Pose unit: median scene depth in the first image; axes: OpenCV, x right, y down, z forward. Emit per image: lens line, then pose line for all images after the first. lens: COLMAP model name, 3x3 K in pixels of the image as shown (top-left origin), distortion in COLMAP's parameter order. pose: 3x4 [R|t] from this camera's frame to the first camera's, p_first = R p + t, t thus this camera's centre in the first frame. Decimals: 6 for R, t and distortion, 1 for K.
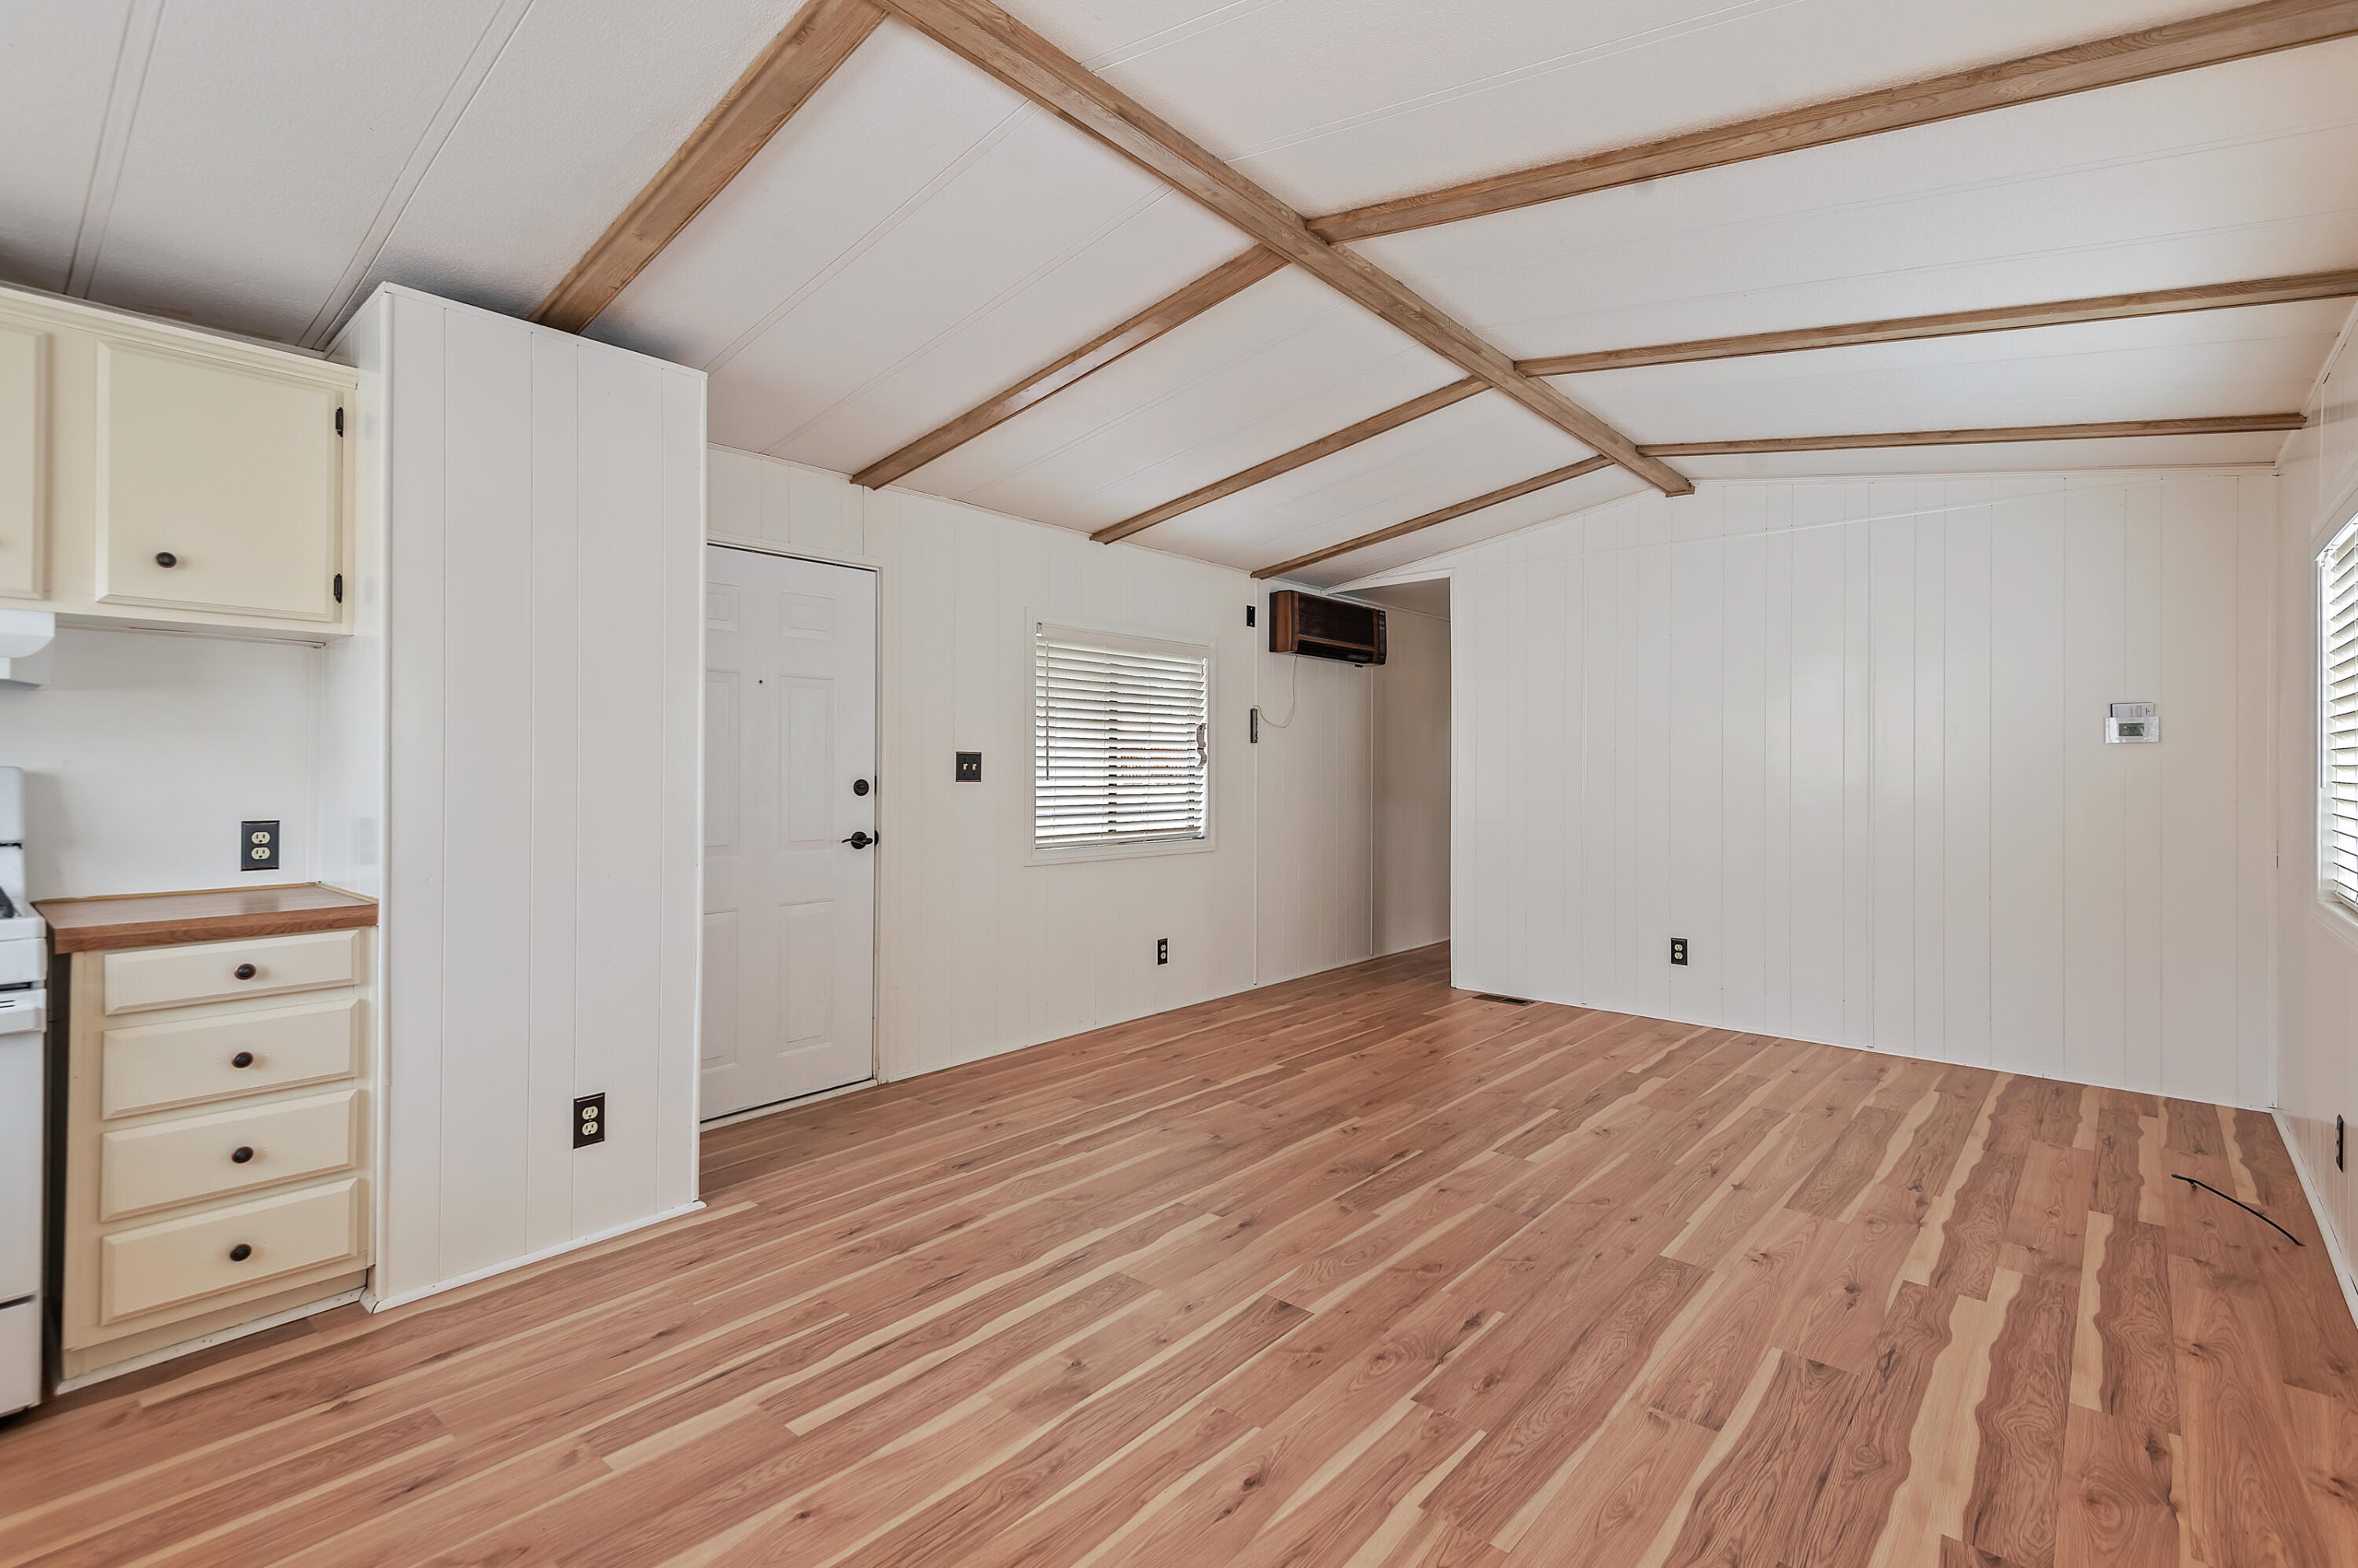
lens RADIAL K [[1081.6, 0, 1194.3], [0, 1081.6, 773.3], [0, 0, 1]] dist [0.041159, -0.017192]
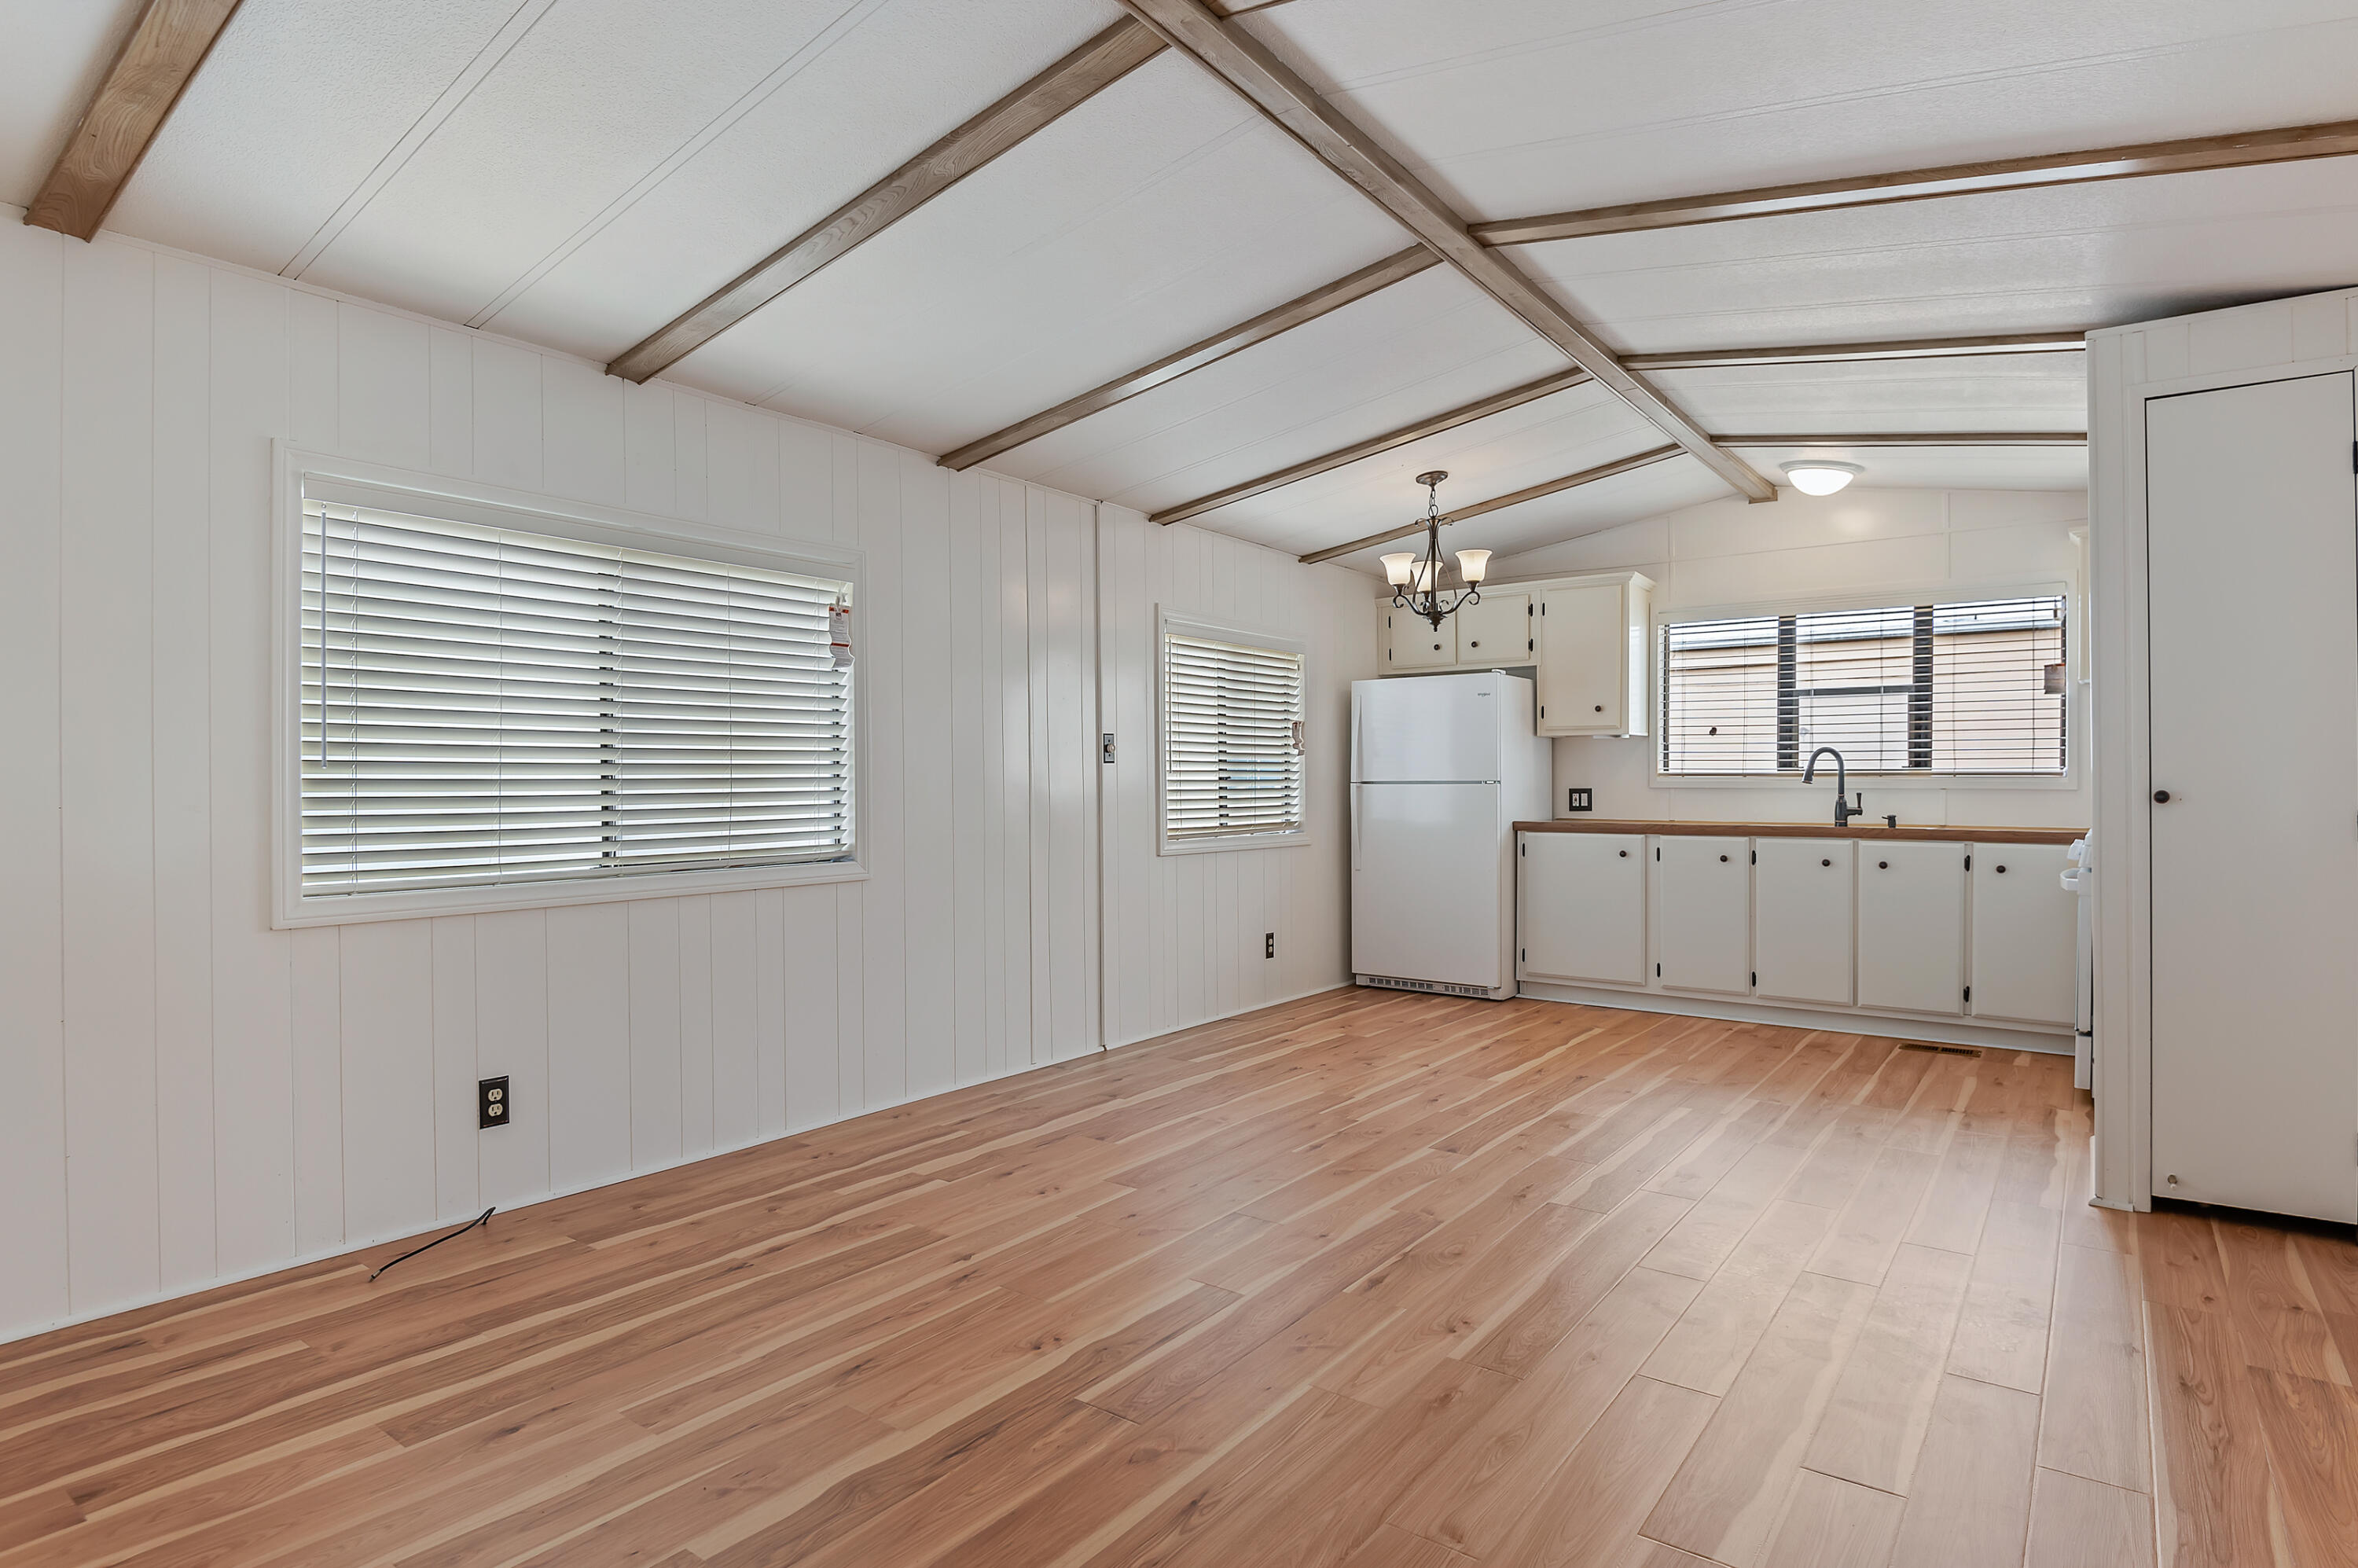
lens RADIAL K [[1226.7, 0, 1188.3], [0, 1226.7, 789.8], [0, 0, 1]] dist [0.000574, -0.001391]
pose [[-0.998084, 0.002503, -0.061822, 0.383712], [0.001929, 0.999955, 0.009335, 0.021438], [0.061842, 0.009198, -0.998044, 1.909617]]
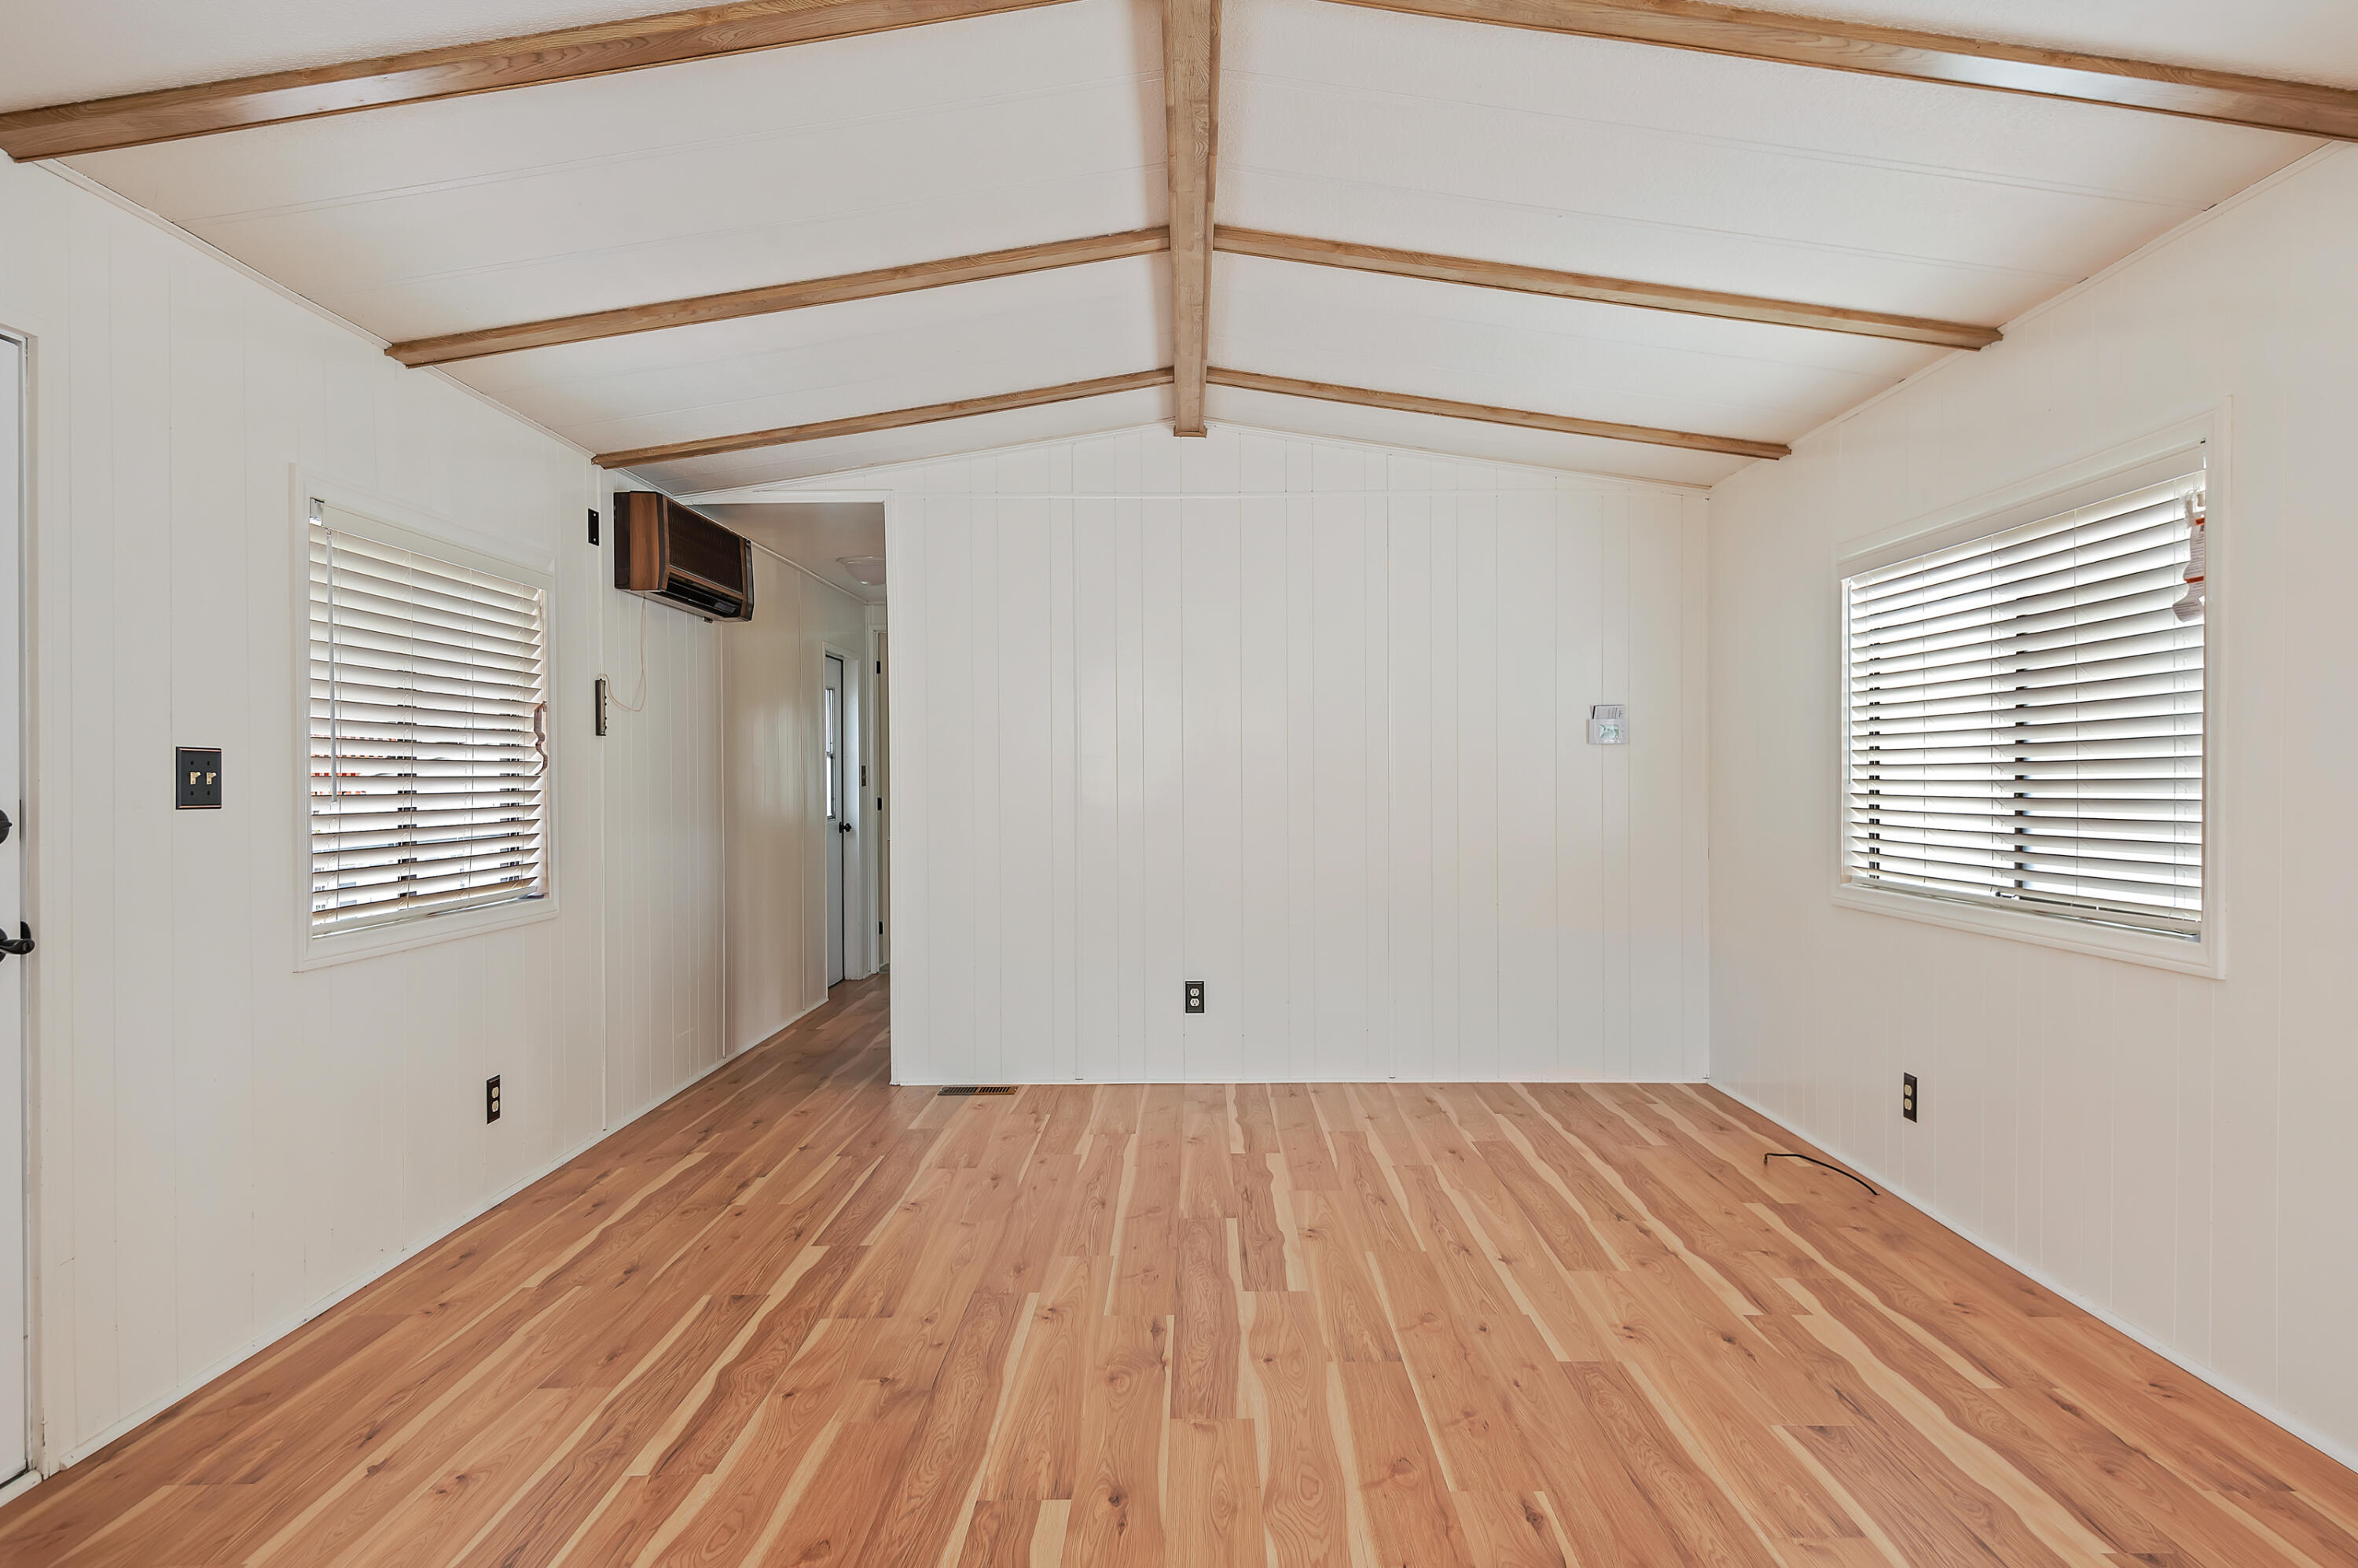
lens RADIAL K [[1439.4, 0, 1199.2], [0, 1439.4, 787.6], [0, 0, 1]] dist [0.046305, -0.042248]
pose [[0.760172, -0.013772, 0.649576, -0.411876], [0.011646, 0.999904, 0.007571, -0.002033], [-0.649617, 0.001809, 0.760259, 0.296311]]
